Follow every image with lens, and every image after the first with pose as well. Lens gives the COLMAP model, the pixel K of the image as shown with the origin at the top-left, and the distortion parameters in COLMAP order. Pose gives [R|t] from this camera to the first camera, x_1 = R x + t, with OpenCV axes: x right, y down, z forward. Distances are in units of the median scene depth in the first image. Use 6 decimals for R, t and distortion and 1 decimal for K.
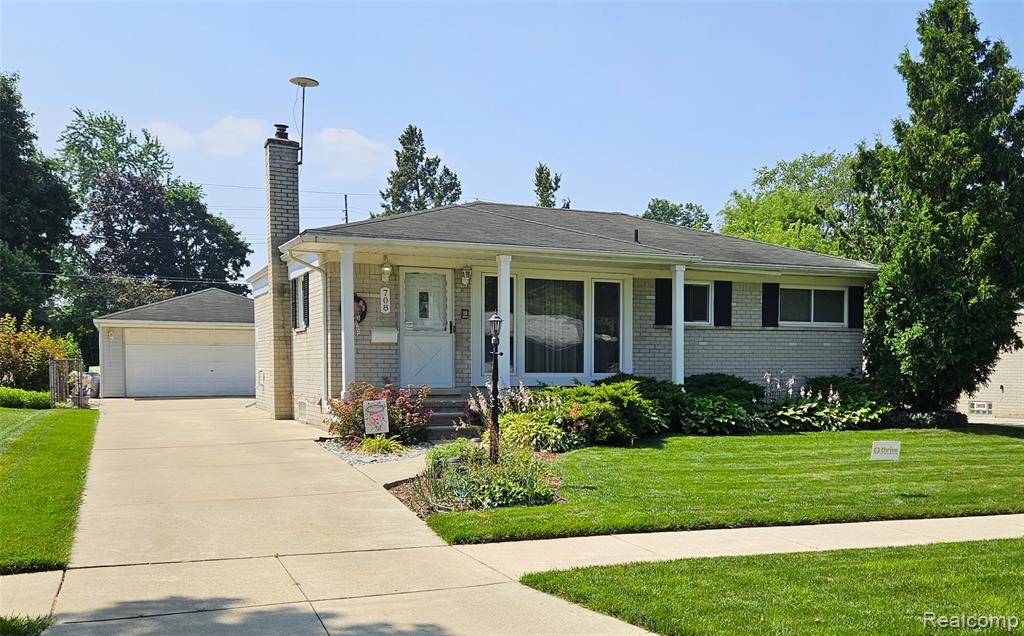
lens RADIAL K [[759.1, 0, 434.8], [0, 759.1, 321.1], [0, 0, 1]] dist [0.039310, -0.002101]
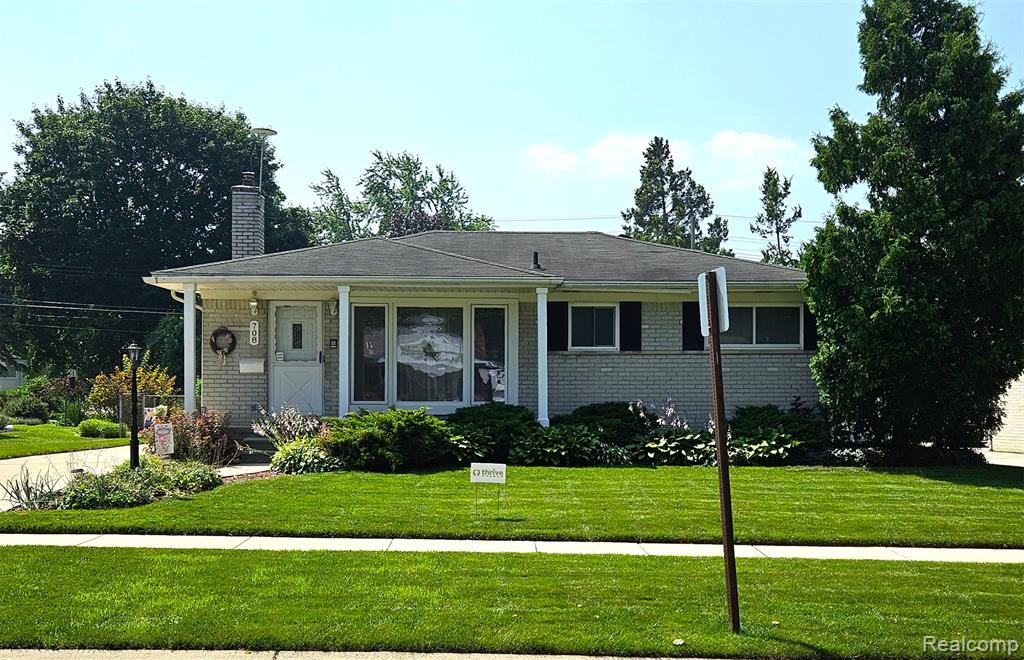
lens RADIAL K [[844.6, 0, 512.0], [0, 844.6, 330.0], [0, 0, 1]] dist [0.066839, -0.003583]
pose [[0.946303, -0.028576, -0.322016, 0.586785], [0.018615, 0.999249, -0.033973, 0.014082], [0.322745, 0.026154, 0.946125, -0.009542]]
